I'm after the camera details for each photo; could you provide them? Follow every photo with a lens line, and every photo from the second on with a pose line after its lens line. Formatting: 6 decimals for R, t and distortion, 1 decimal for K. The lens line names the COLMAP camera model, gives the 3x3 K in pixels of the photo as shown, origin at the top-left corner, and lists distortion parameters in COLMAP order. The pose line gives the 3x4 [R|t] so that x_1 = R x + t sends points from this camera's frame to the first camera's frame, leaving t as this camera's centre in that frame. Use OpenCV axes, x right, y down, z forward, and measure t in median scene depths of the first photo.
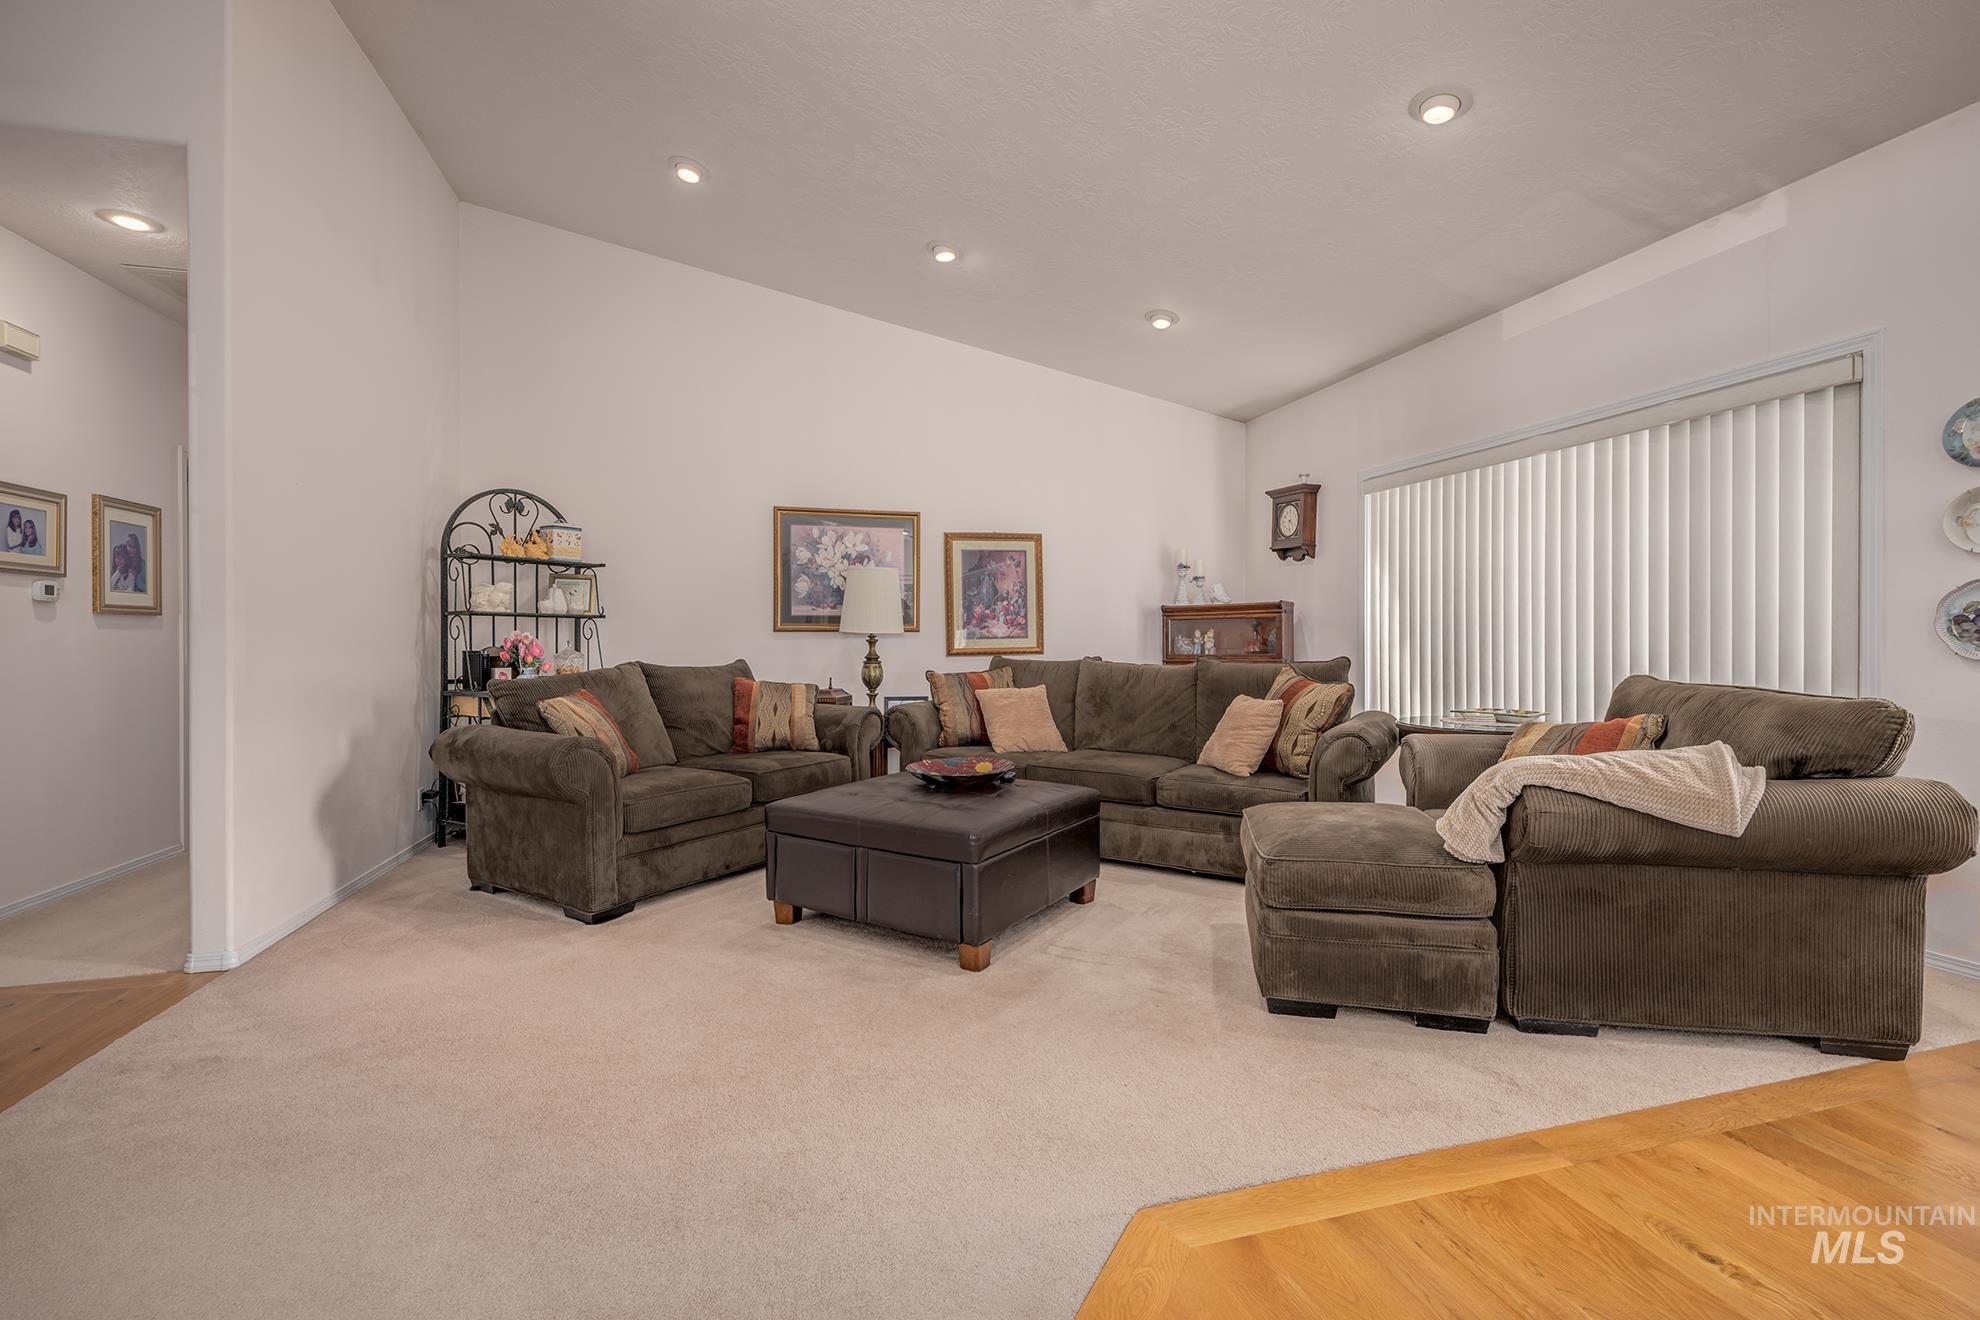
lens RADIAL K [[835.1, 0, 984.3], [0, 835.1, 642.2], [0, 0, 1]] dist [-0.002325, -0.000947]
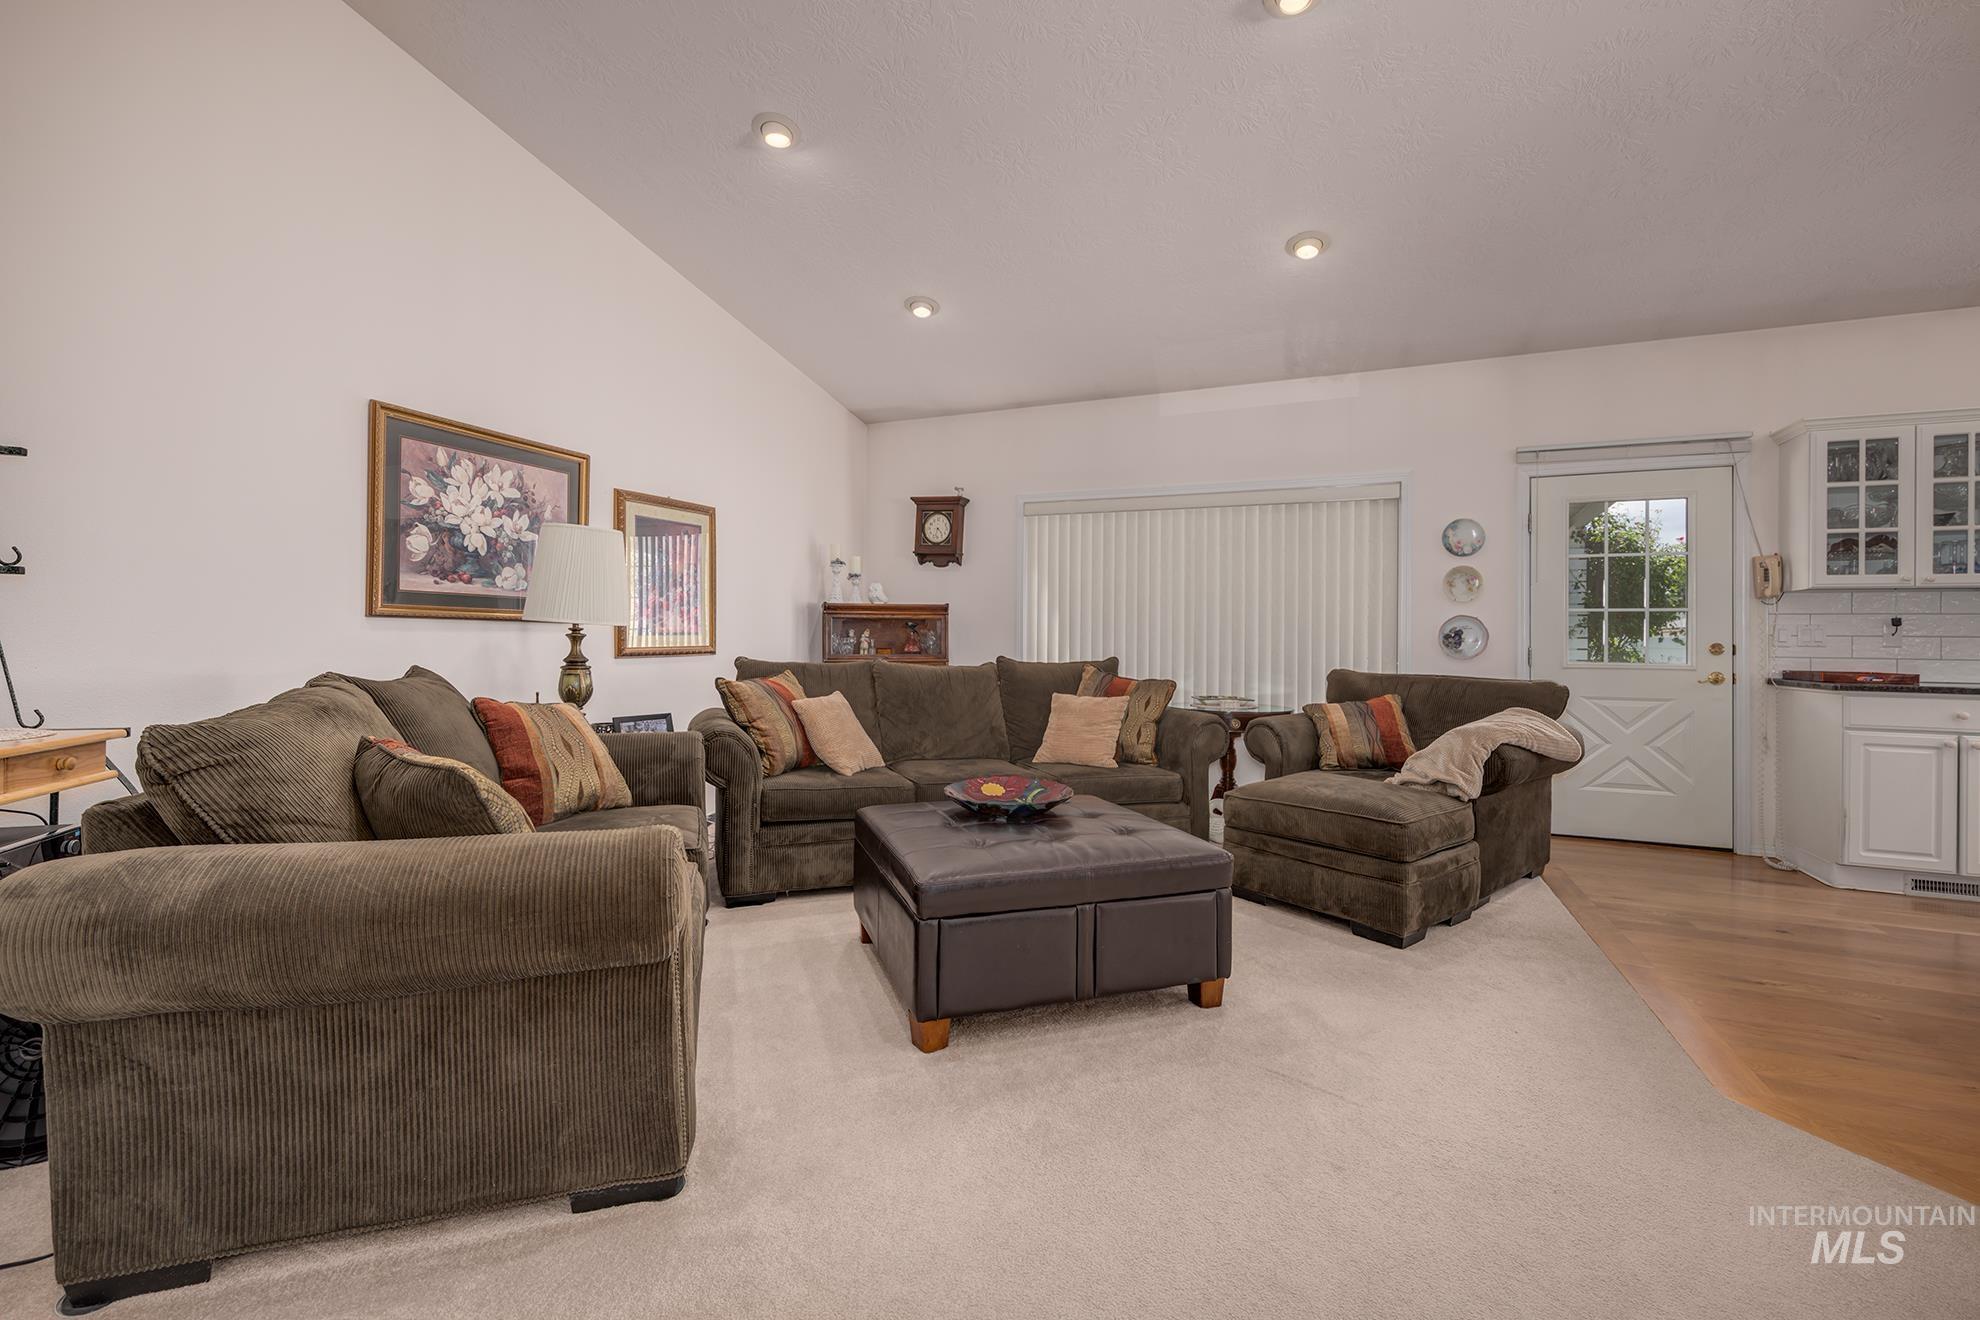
lens RADIAL K [[835.1, 0, 977.2], [0, 835.1, 641.0], [0, 0, 1]] dist [-0.002325, -0.000947]
pose [[0.622351, 0.011462, 0.782654, -0.490616], [-0.012251, 0.999913, -0.004902, 0.001769], [-0.782642, -0.006538, 0.622438, 0.348193]]
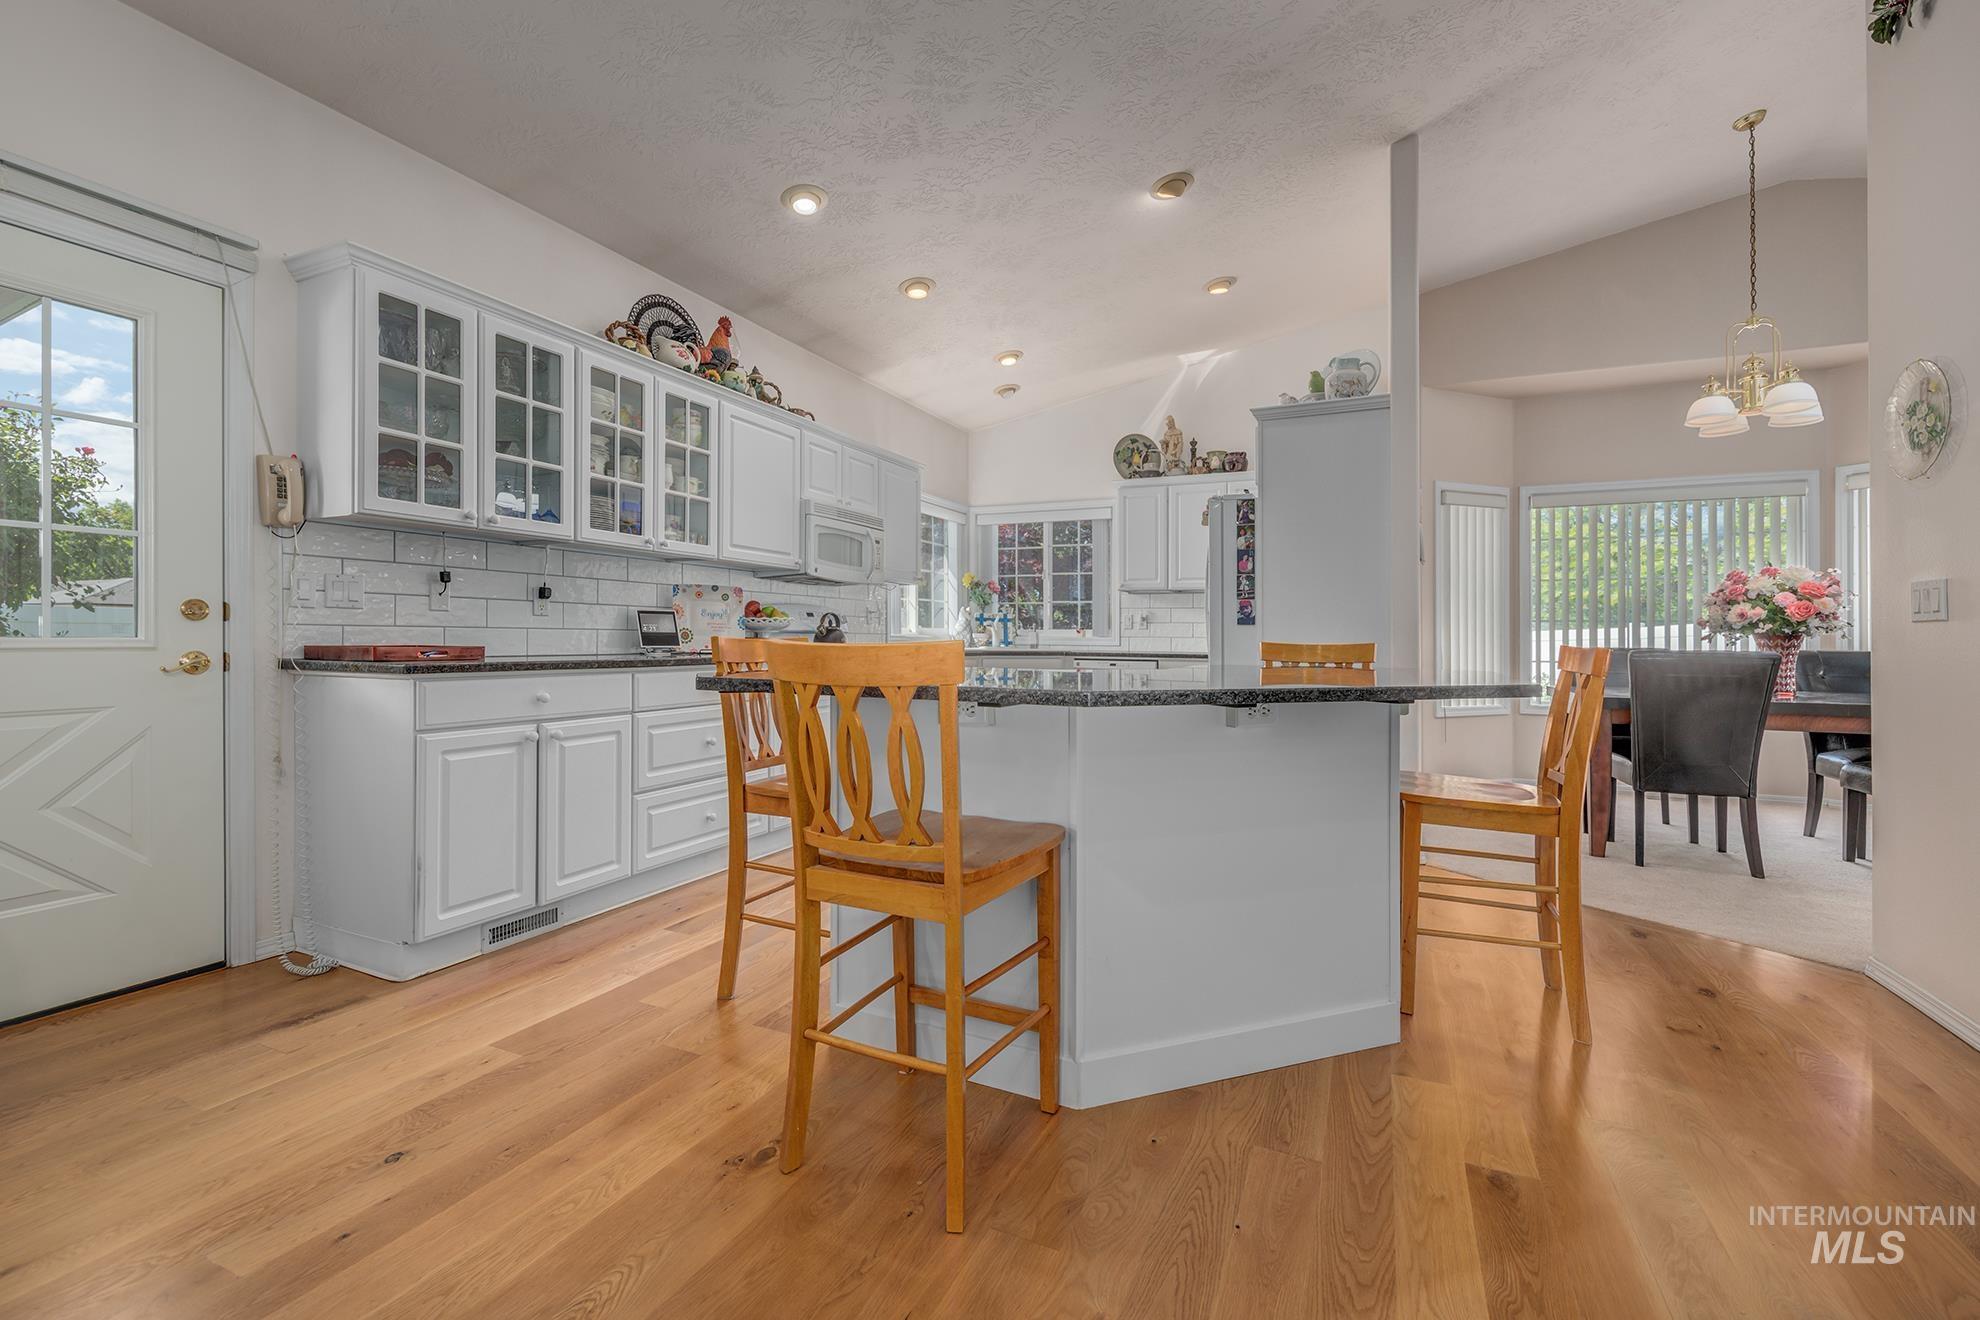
lens RADIAL K [[835.1, 0, 1020.1], [0, 835.1, 636.4], [0, 0, 1]] dist [-0.002325, -0.000947]
pose [[-0.778774, -0.001427, 0.627303, 0.003717], [-0.004375, 0.999985, -0.003157, 0.011536], [-0.627290, -0.005203, -0.778769, 0.360691]]
